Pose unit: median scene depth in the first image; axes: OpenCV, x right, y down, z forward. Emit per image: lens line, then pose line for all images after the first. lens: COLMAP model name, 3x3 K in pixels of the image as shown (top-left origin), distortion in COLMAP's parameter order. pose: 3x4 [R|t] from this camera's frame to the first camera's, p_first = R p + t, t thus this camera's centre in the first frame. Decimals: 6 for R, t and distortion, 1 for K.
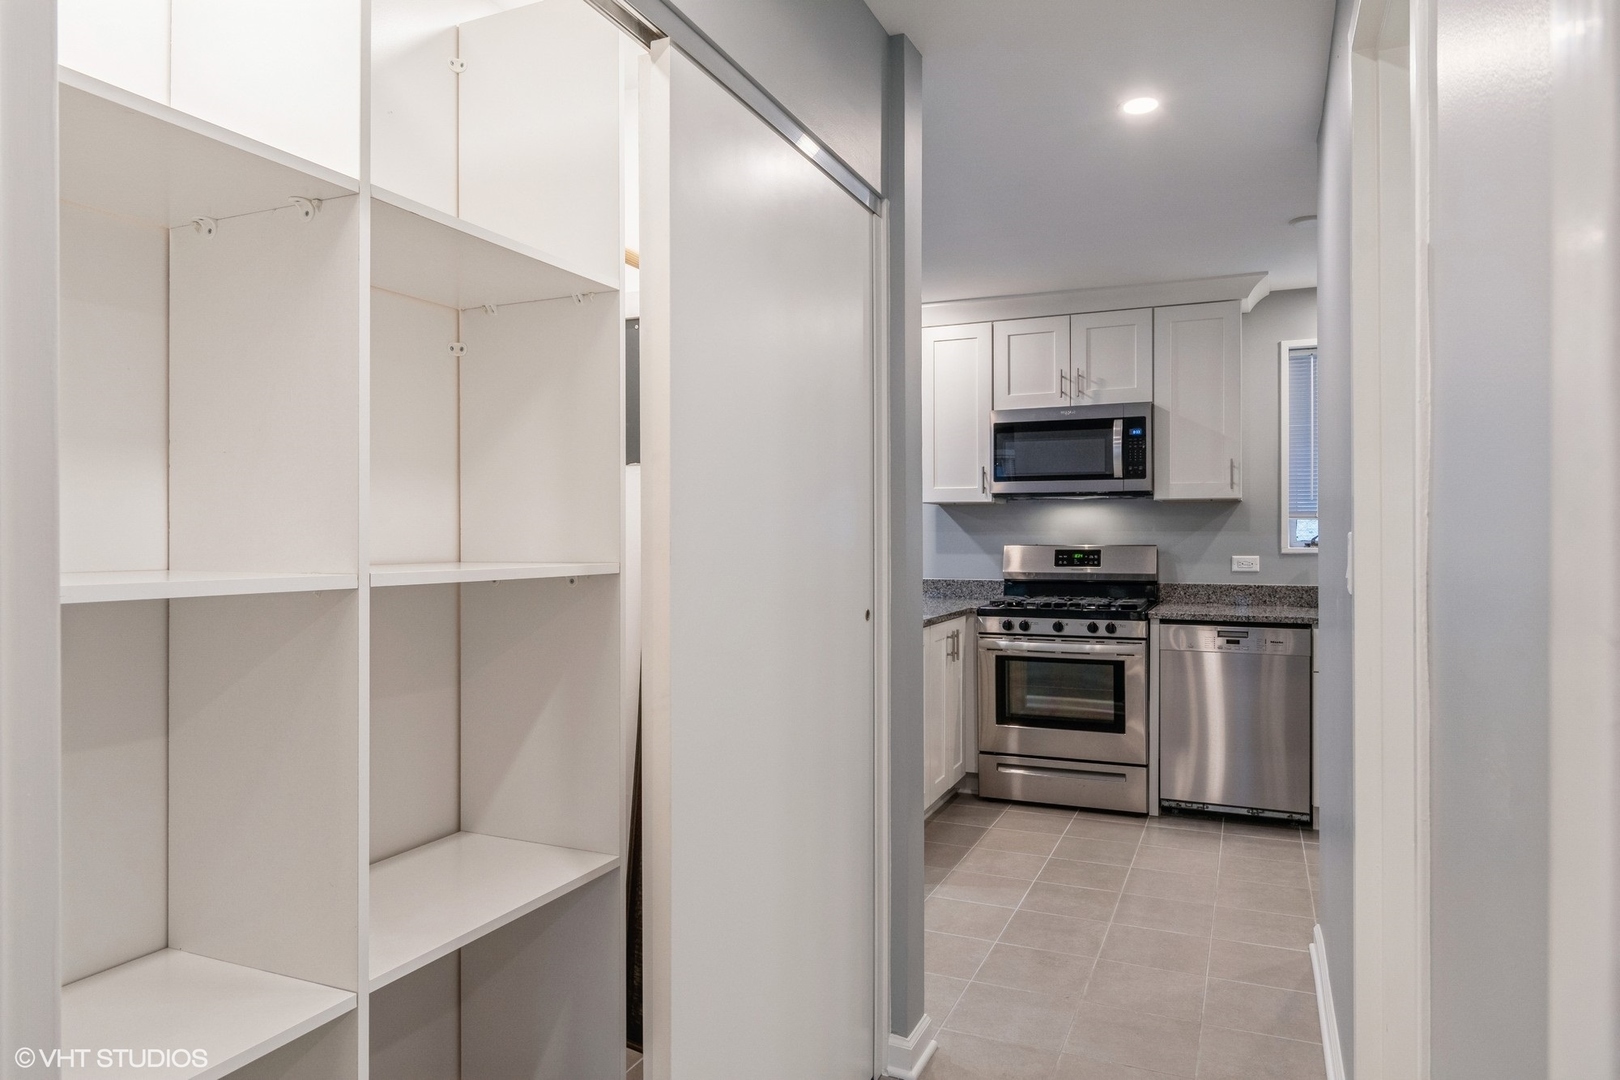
lens RADIAL K [[1028.8, 0, 806.7], [0, 1028.8, 535.2], [0, 0, 1]] dist [0.002740, 0.000191]
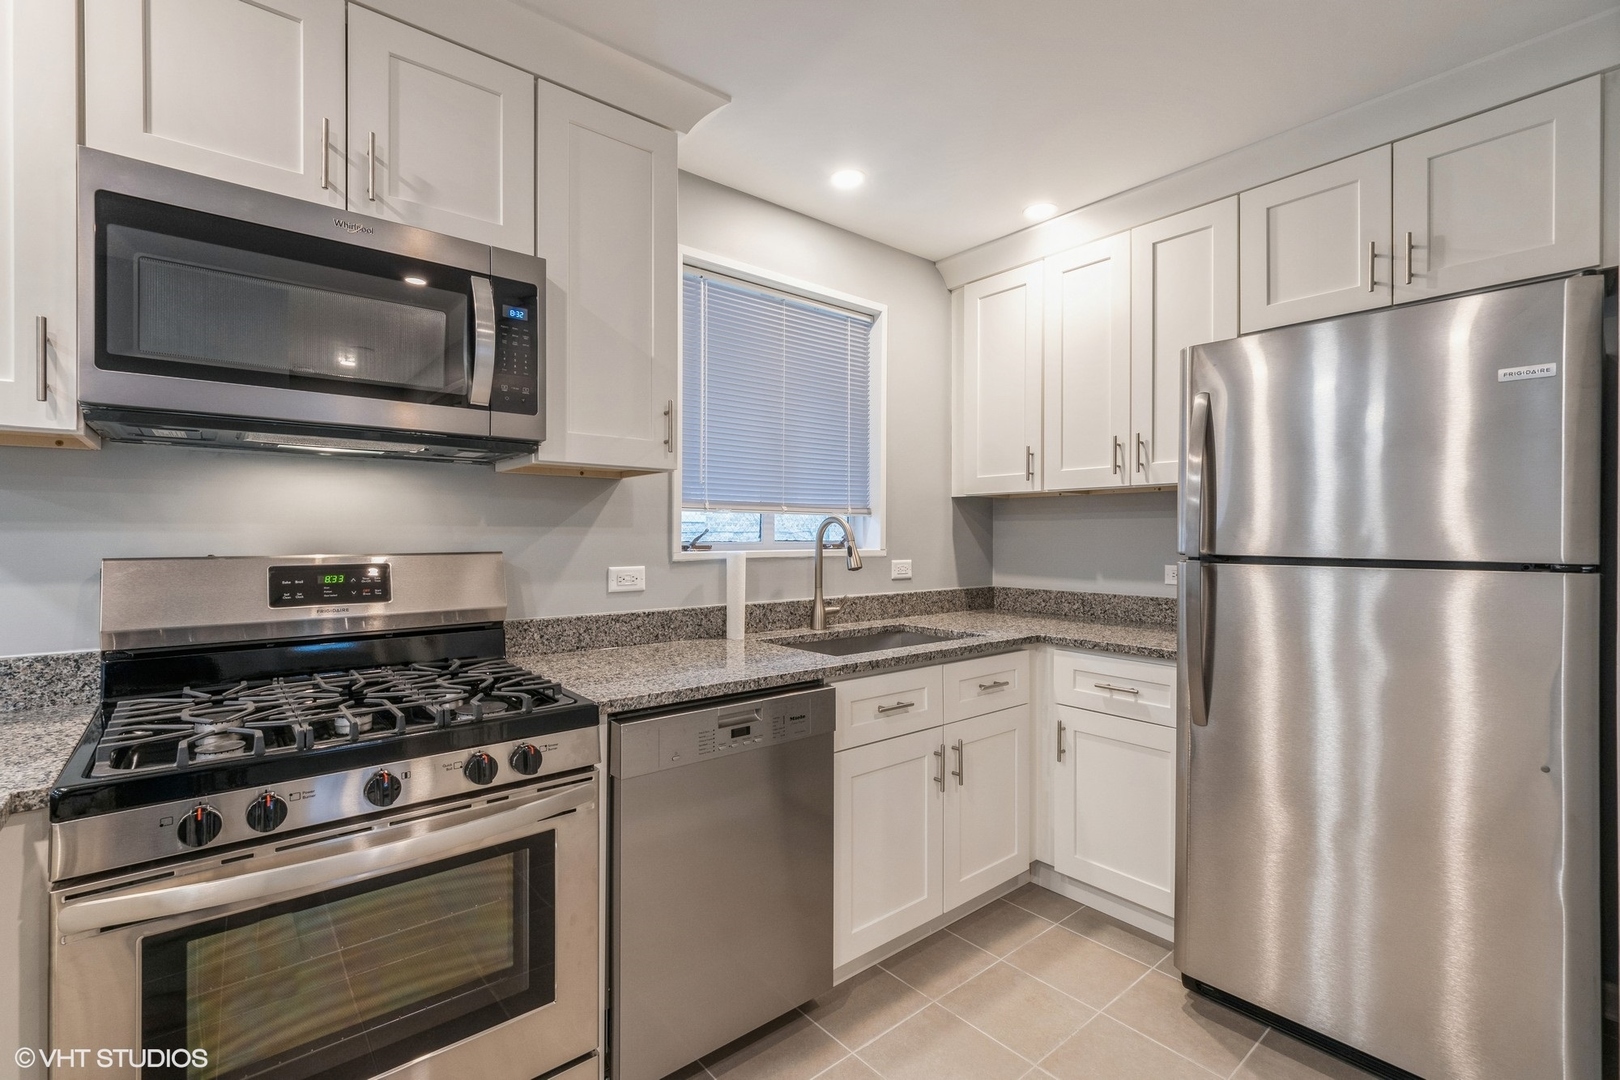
lens RADIAL K [[725.0, 0, 799.6], [0, 725.0, 532.5], [0, 0, 1]] dist [0.001299, 0.000142]
pose [[0.464755, 0.003915, 0.885431, 0.083280], [0.000773, 0.999988, -0.004827, 0.001622], [-0.885439, 0.002927, 0.464746, 0.702403]]
